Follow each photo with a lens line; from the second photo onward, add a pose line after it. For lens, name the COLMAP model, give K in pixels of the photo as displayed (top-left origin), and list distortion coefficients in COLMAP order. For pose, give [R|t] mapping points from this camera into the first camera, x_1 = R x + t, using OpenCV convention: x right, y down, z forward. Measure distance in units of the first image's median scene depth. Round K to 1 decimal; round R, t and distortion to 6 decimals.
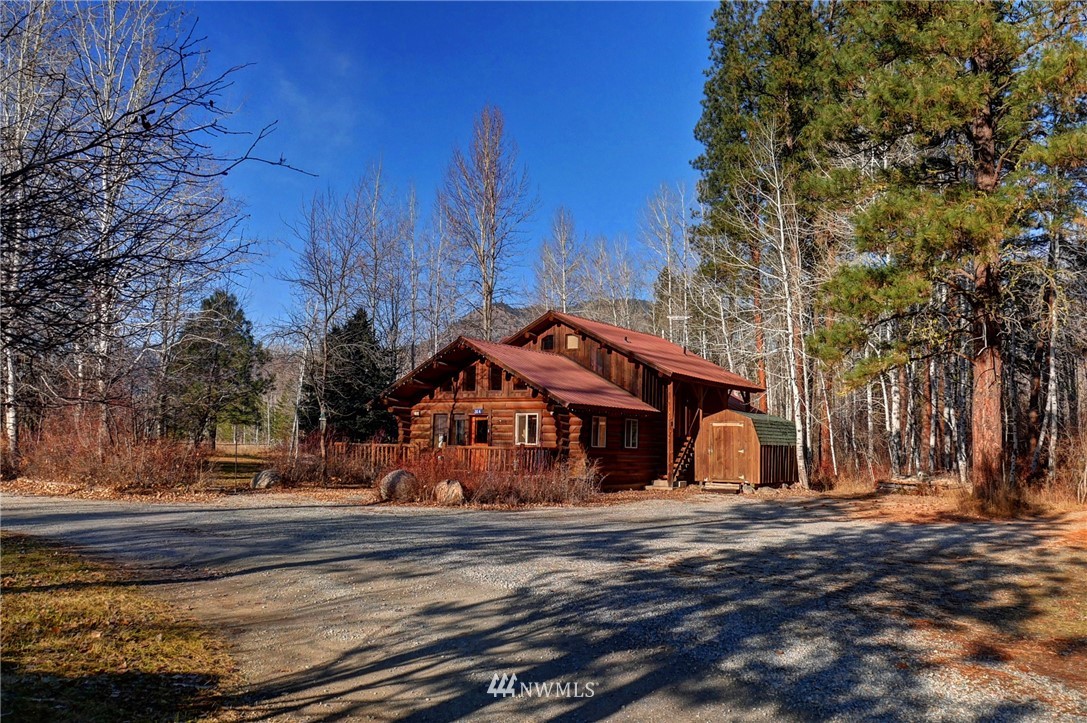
lens RADIAL K [[924.5, 0, 547.8], [0, 924.5, 365.0], [0, 0, 1]] dist [0.018990, 0.001513]
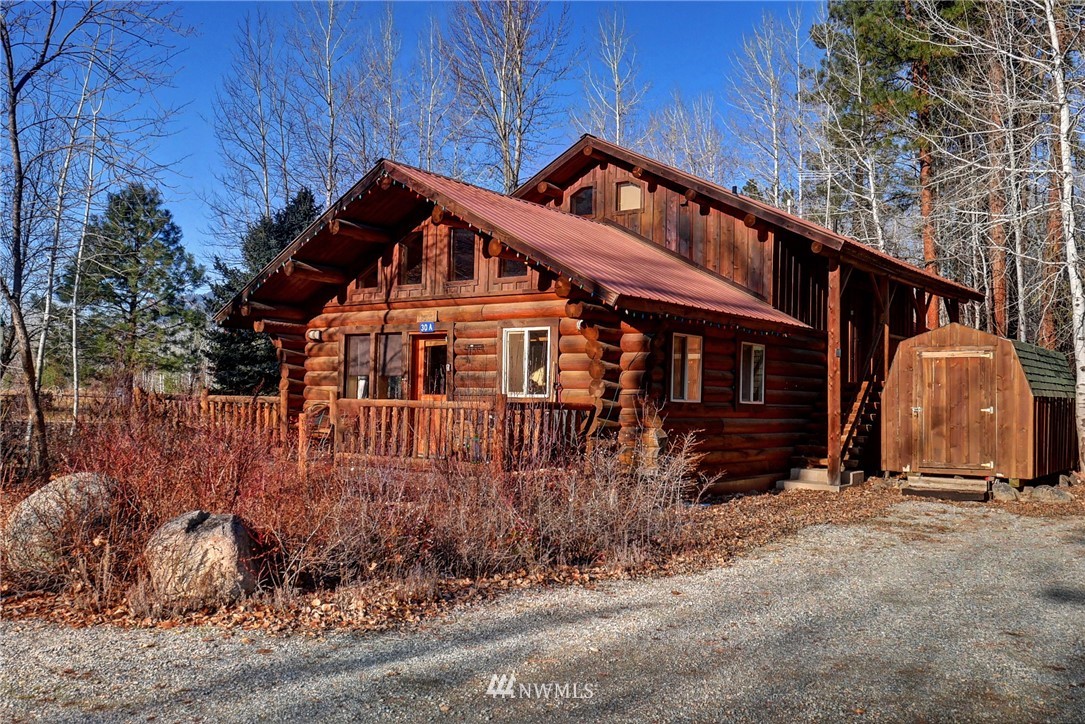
lens RADIAL K [[1050.7, 0, 549.9], [0, 1050.7, 364.6], [0, 0, 1]] dist [0.044930, 0.000000]
pose [[0.998486, -0.004107, -0.054857, 0.015282], [0.007011, 0.998578, 0.052847, 0.039624], [0.054562, -0.053152, 0.997095, 0.446911]]
